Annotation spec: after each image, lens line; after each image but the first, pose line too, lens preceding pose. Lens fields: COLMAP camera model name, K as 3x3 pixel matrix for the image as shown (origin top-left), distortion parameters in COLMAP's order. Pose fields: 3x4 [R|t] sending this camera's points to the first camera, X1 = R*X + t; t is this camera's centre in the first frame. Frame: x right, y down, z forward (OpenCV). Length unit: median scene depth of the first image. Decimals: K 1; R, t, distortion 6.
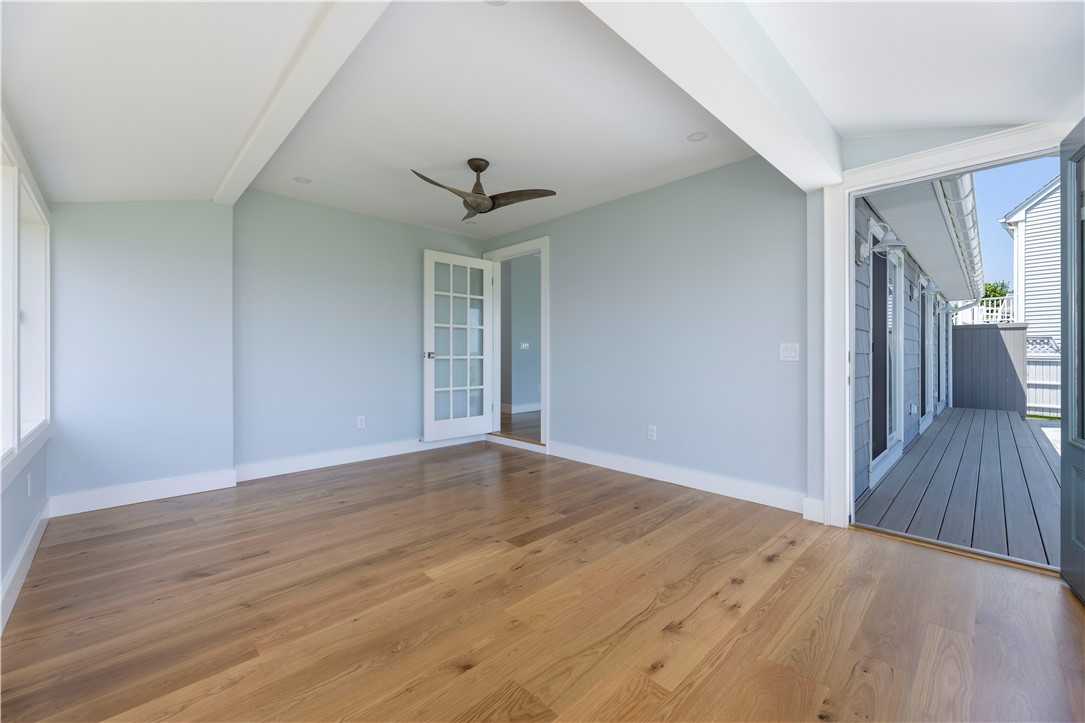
lens RADIAL K [[437.4, 0, 540.4], [0, 437.4, 359.3], [0, 0, 1]] dist [0.003663, 0.000201]
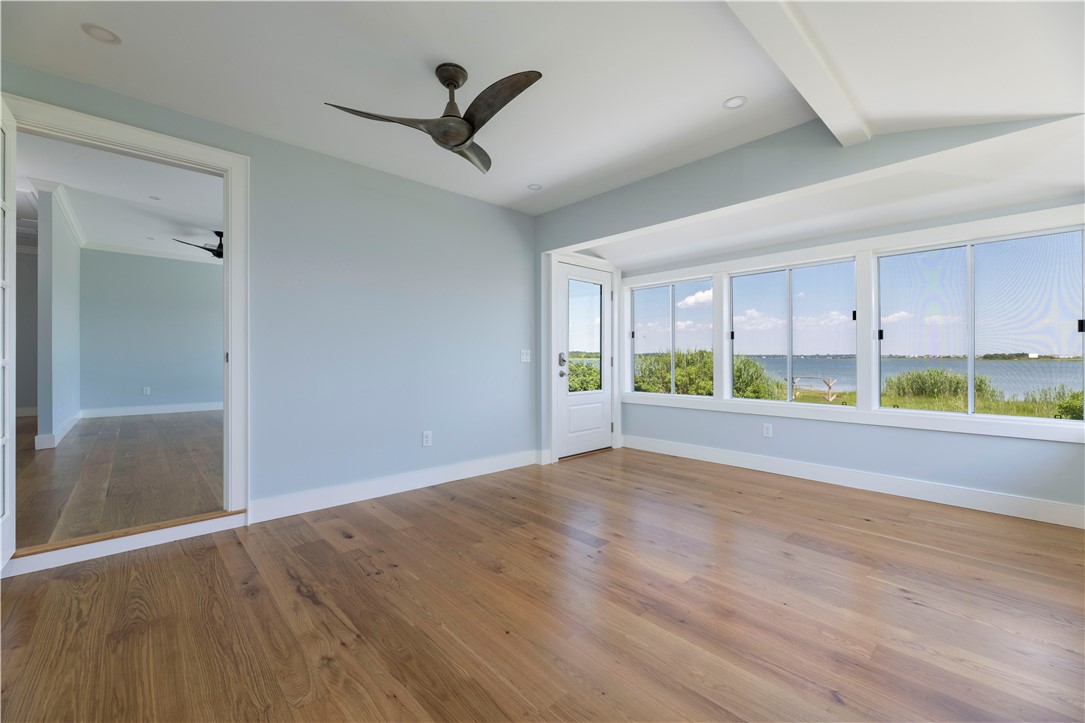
lens RADIAL K [[437.4, 0, 540.4], [0, 437.4, 359.3], [0, 0, 1]] dist [0.003663, 0.000201]
pose [[0.024785, 0.000140, 0.999693, -0.845892], [0.006998, 0.999975, -0.000313, -0.005950], [-0.999668, 0.007004, 0.024784, 0.878036]]
